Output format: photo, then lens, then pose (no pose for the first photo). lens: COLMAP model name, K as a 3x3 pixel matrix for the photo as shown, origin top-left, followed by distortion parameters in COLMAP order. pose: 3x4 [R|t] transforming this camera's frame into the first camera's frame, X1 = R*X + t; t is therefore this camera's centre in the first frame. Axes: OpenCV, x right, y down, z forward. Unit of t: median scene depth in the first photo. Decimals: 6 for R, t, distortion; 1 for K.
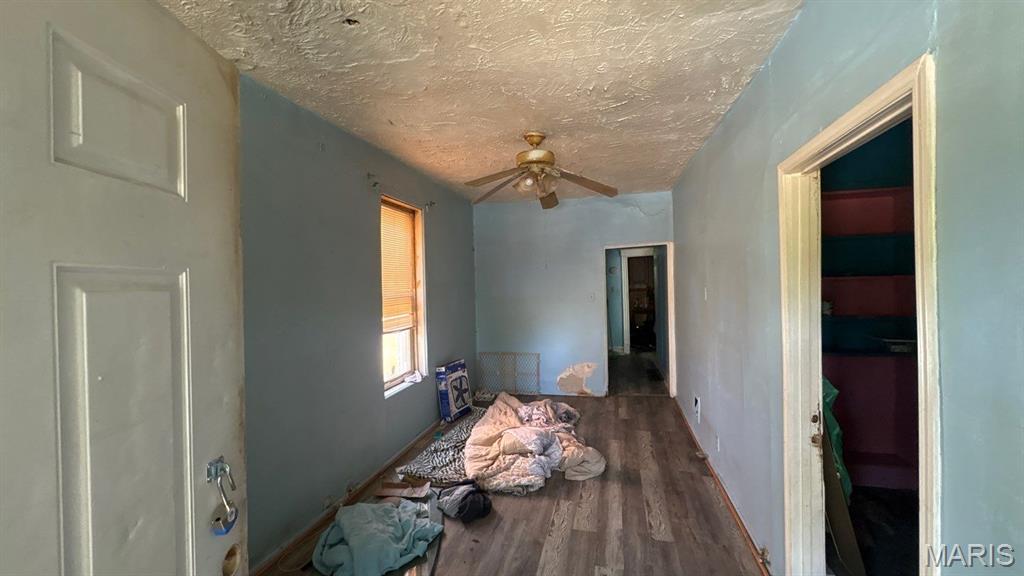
lens RADIAL K [[408.8, 0, 512.3], [0, 408.8, 286.4], [0, 0, 1]] dist [-0.001672, 0.000987]
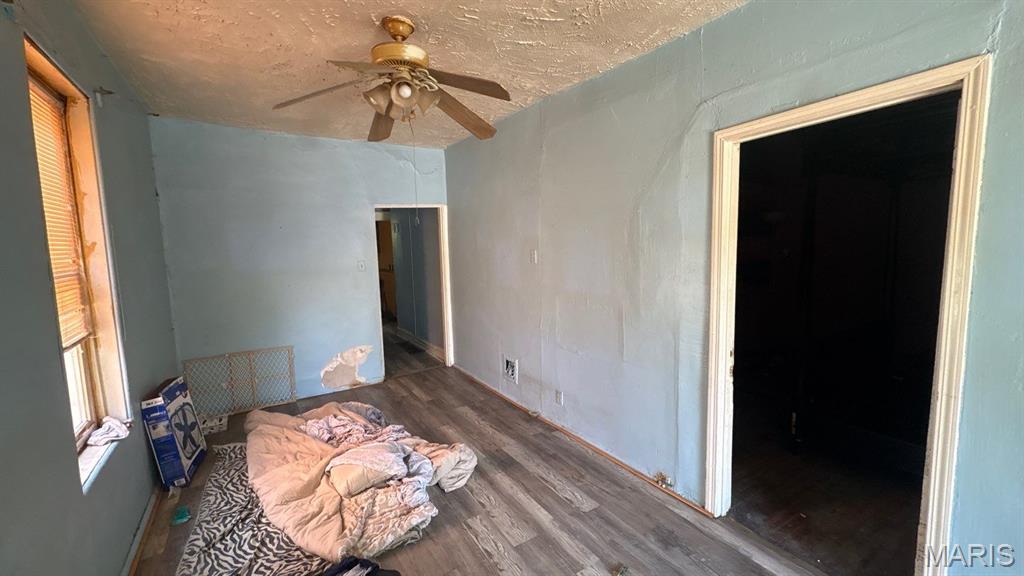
lens RADIAL K [[408.8, 0, 509.9], [0, 408.8, 287.2], [0, 0, 1]] dist [-0.001672, 0.000987]
pose [[0.688346, -0.069166, 0.722078, -0.263669], [0.016159, 0.996659, 0.080062, 0.010136], [-0.725203, -0.043442, 0.687163, 0.305209]]
